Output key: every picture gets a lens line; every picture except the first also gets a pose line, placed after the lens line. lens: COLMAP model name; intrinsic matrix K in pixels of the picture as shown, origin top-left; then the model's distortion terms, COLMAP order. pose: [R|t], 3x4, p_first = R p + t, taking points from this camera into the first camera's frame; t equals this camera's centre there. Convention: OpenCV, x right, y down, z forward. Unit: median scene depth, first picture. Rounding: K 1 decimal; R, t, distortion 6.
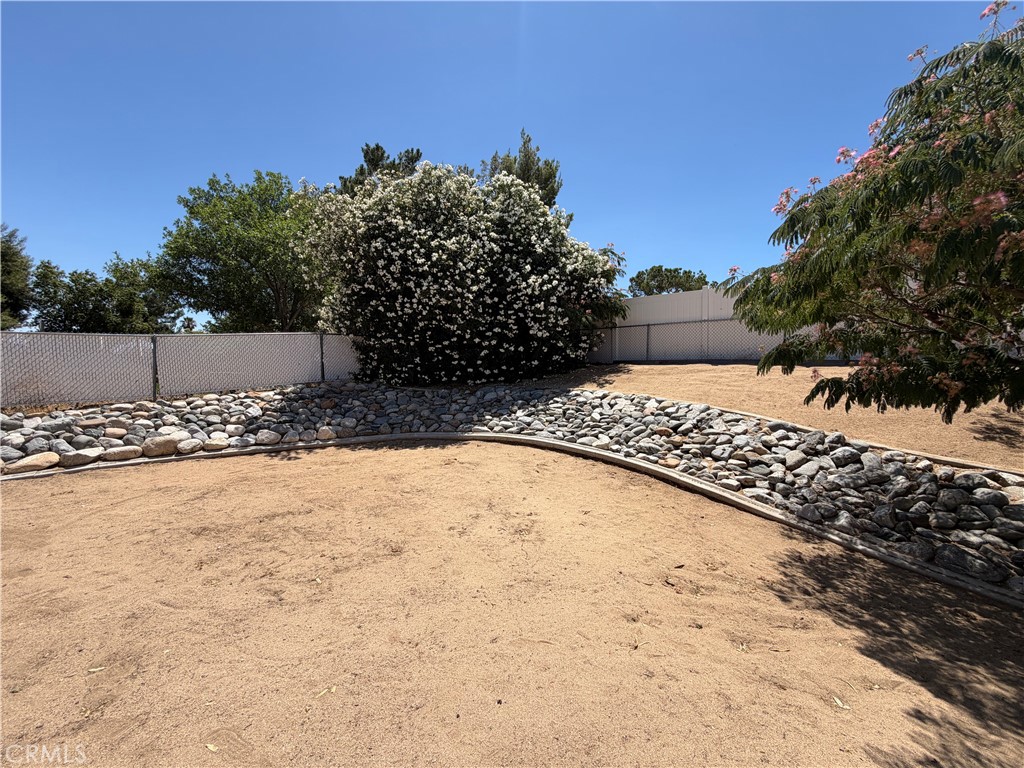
lens RADIAL K [[405.2, 0, 512.0], [0, 405.2, 384.0], [0, 0, 1]] dist [0.000054, -0.000001]
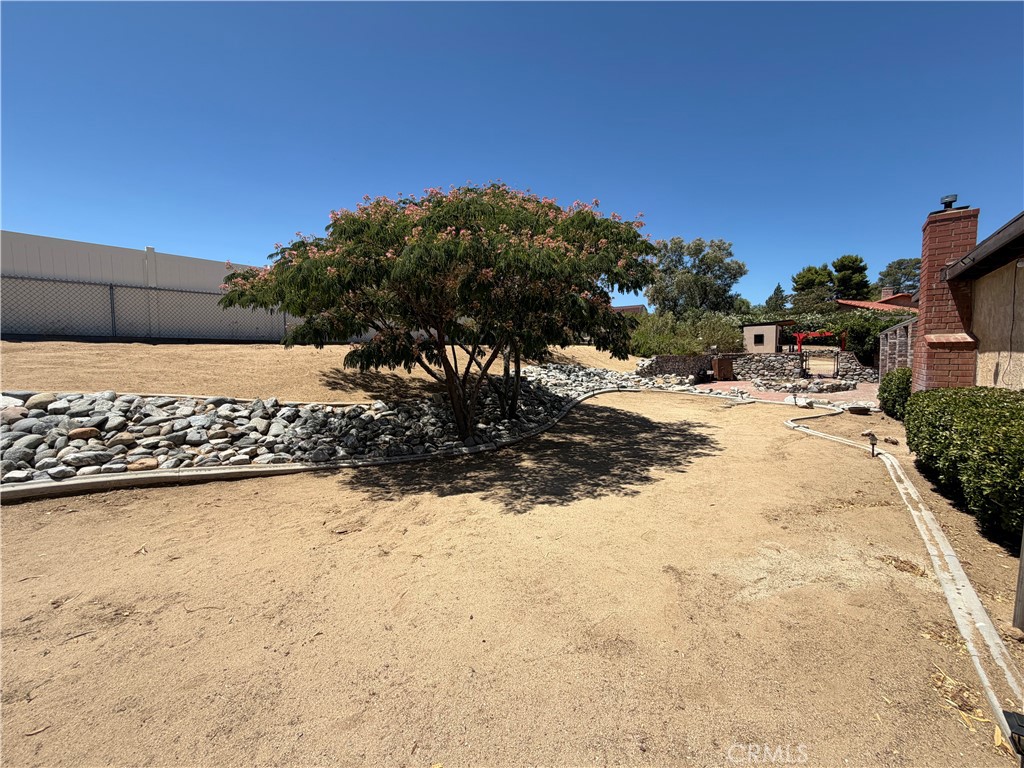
lens RADIAL K [[405.2, 0, 512.0], [0, 405.2, 384.0], [0, 0, 1]] dist [0.000054, -0.000001]
pose [[-0.036599, -0.096936, 0.994617, -0.473318], [0.035259, 0.994539, 0.098226, -0.018065], [-0.998708, 0.038664, -0.032982, 0.338240]]
